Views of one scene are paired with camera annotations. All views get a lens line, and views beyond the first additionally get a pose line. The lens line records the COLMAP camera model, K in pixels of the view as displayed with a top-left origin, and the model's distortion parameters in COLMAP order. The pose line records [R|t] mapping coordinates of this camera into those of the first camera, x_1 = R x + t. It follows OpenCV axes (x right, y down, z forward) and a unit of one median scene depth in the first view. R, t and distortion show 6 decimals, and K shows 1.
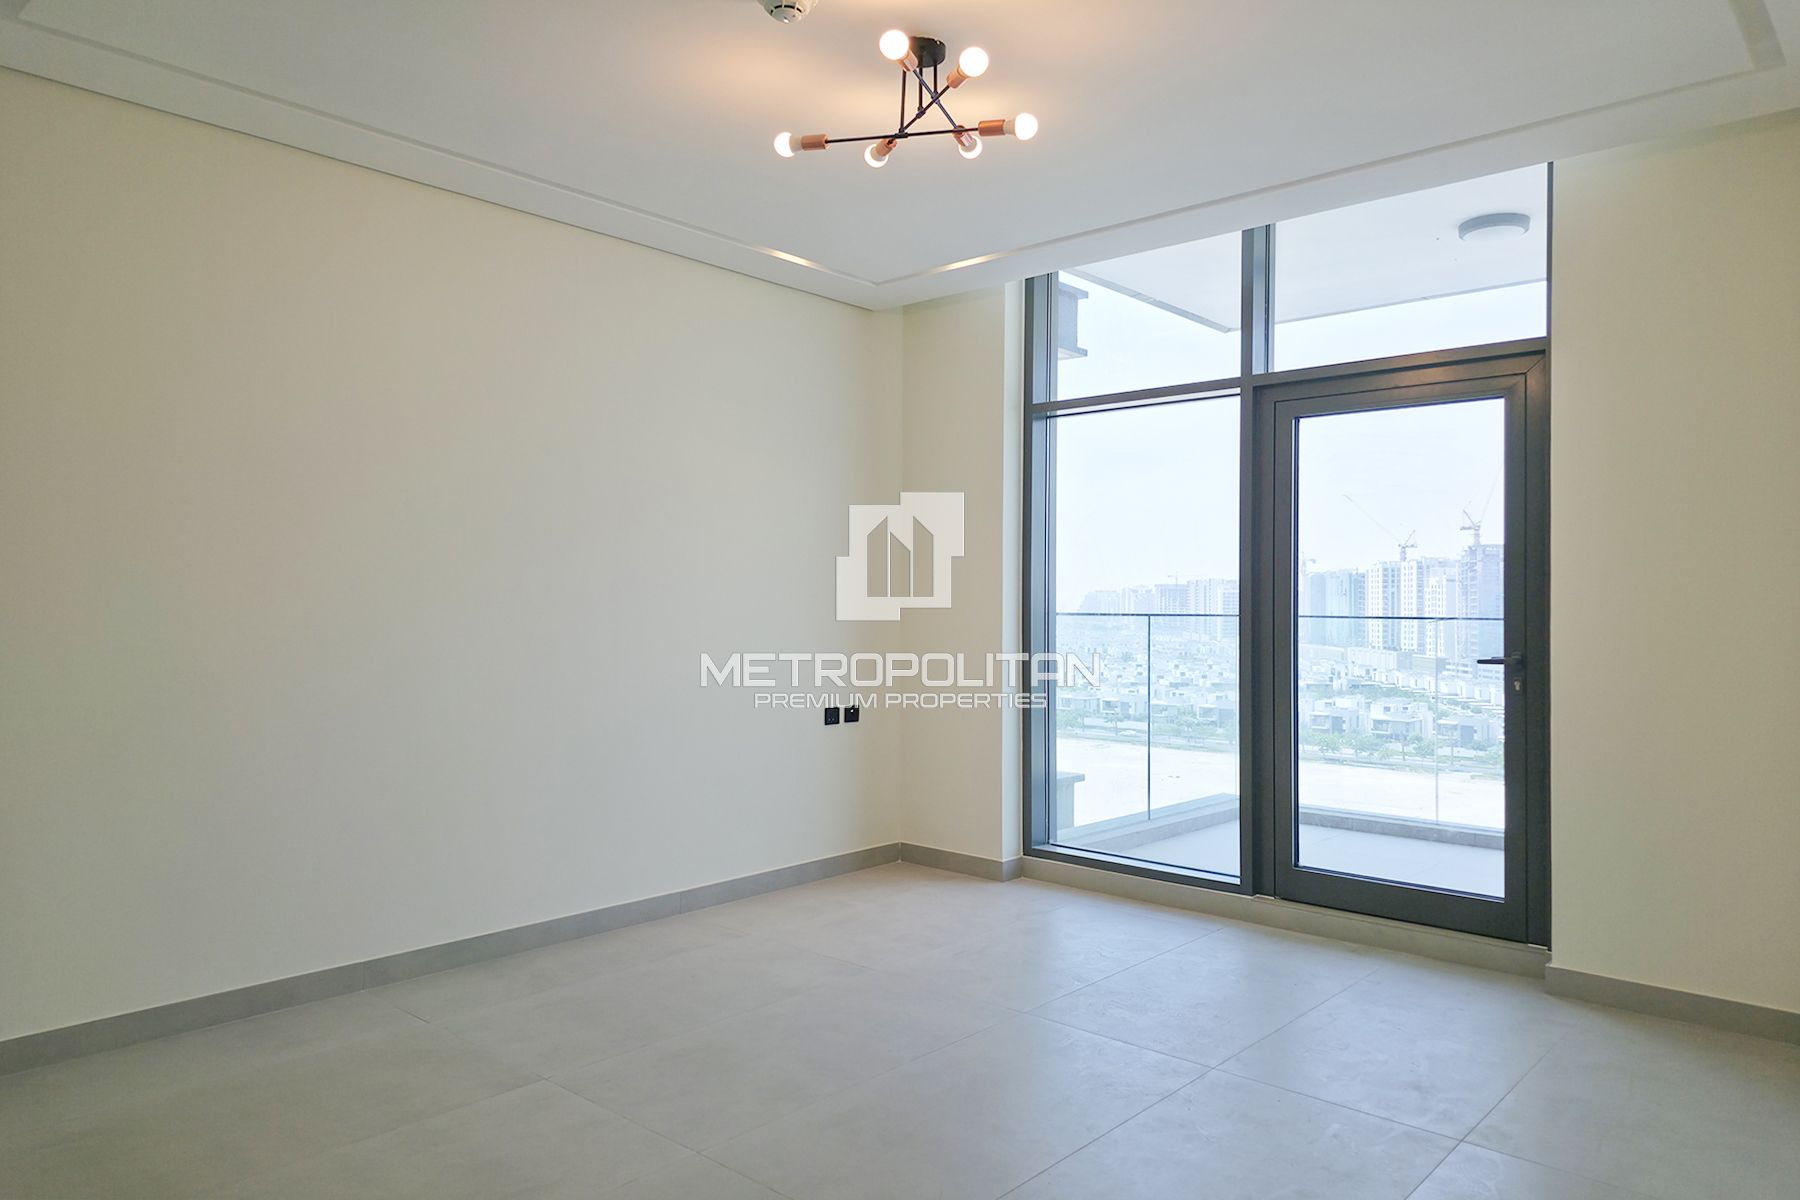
lens RADIAL K [[1235.0, 0, 907.3], [0, 1235.0, 600.0], [0, 0, 1]] dist [0.004080, 0.001486]
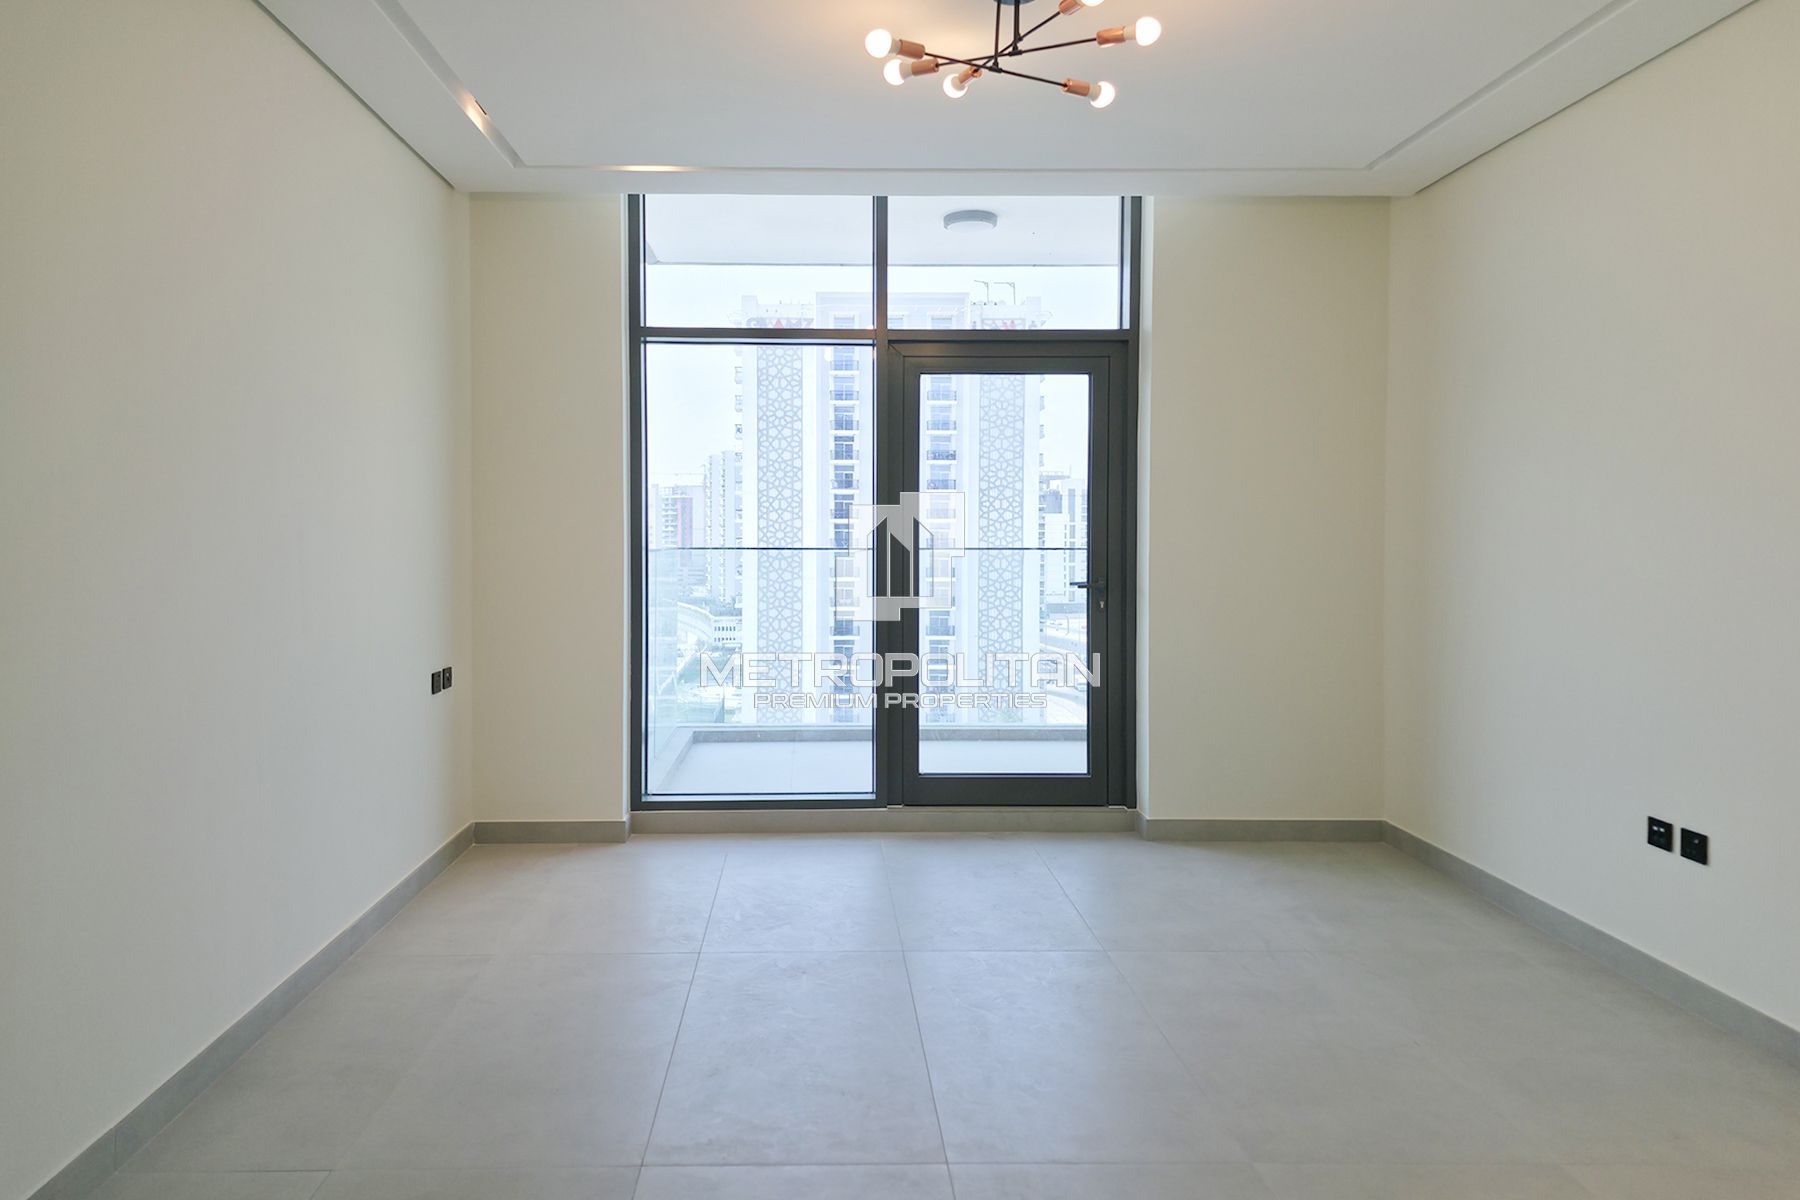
lens RADIAL K [[1216.8, 0, 898.0], [0, 1216.8, 534.9], [0, 0, 1]] dist [0.047461, 0.000396]
pose [[0.708628, -0.005684, 0.705559, -0.483677], [0.000476, 0.999971, 0.007578, -0.009552], [-0.705582, -0.005034, 0.708610, 0.238011]]
